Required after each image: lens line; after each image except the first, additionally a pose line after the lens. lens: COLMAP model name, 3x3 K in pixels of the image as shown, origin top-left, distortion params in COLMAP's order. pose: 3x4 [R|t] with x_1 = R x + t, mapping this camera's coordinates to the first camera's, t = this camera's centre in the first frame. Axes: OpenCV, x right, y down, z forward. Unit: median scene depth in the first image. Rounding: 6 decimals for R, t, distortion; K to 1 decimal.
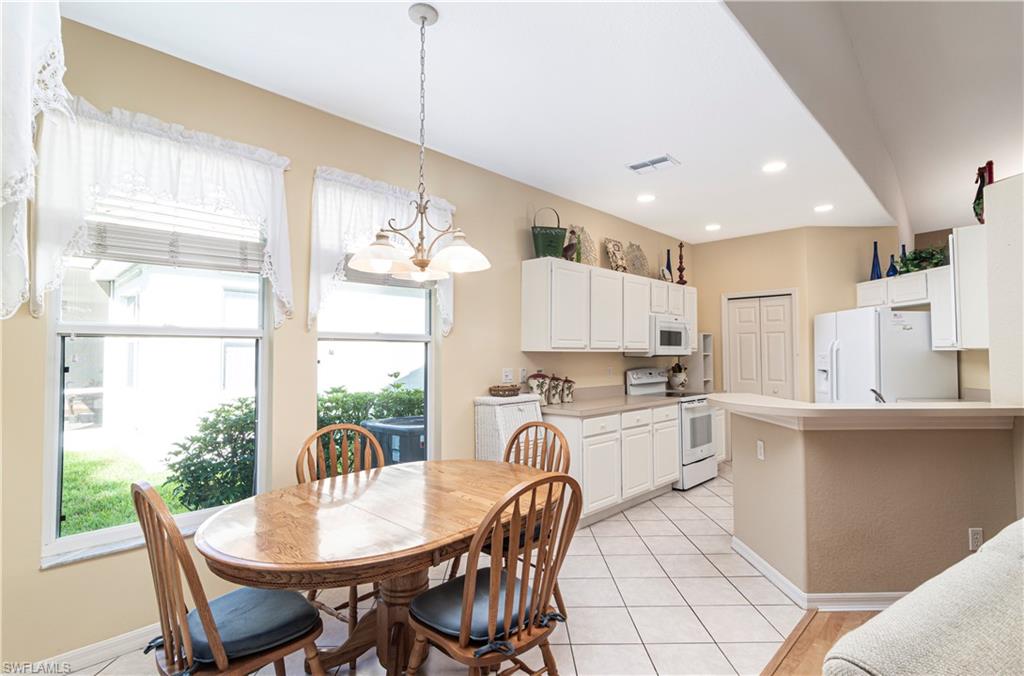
lens RADIAL K [[513.1, 0, 515.5], [0, 513.1, 339.7], [0, 0, 1]] dist [-0.002753, 0.000027]
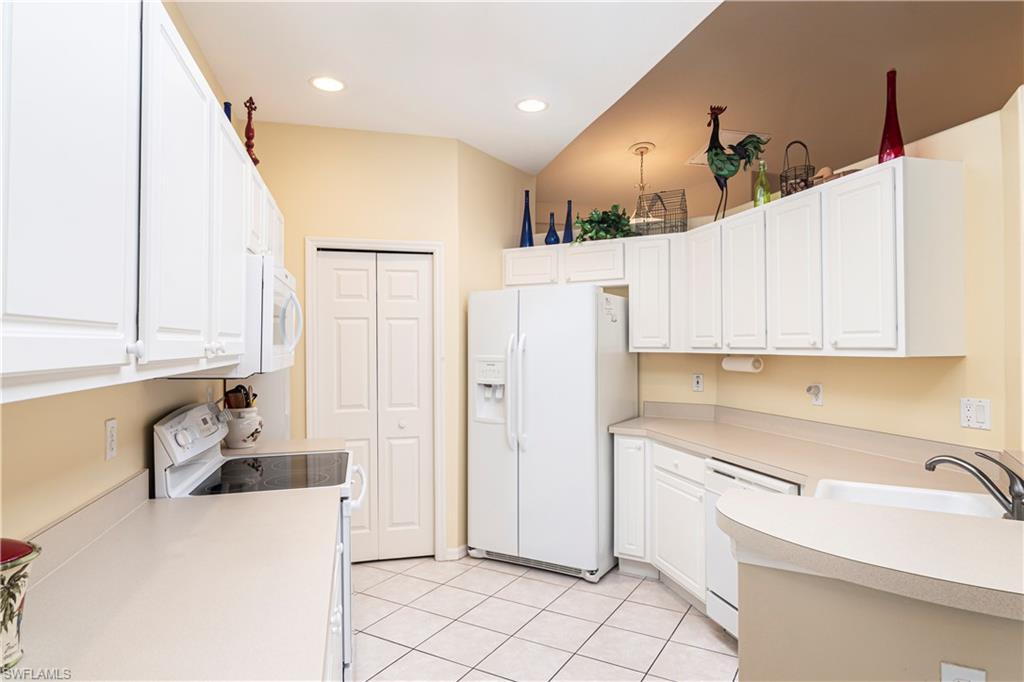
lens RADIAL K [[602.8, 0, 514.5], [0, 602.8, 341.0], [0, 0, 1]] dist [0.002635, 0.000291]
pose [[0.515612, 0.003687, 0.856814, 0.013085], [-0.023653, 0.999671, 0.009932, 0.000471], [-0.856495, -0.025387, 0.515530, 0.690332]]
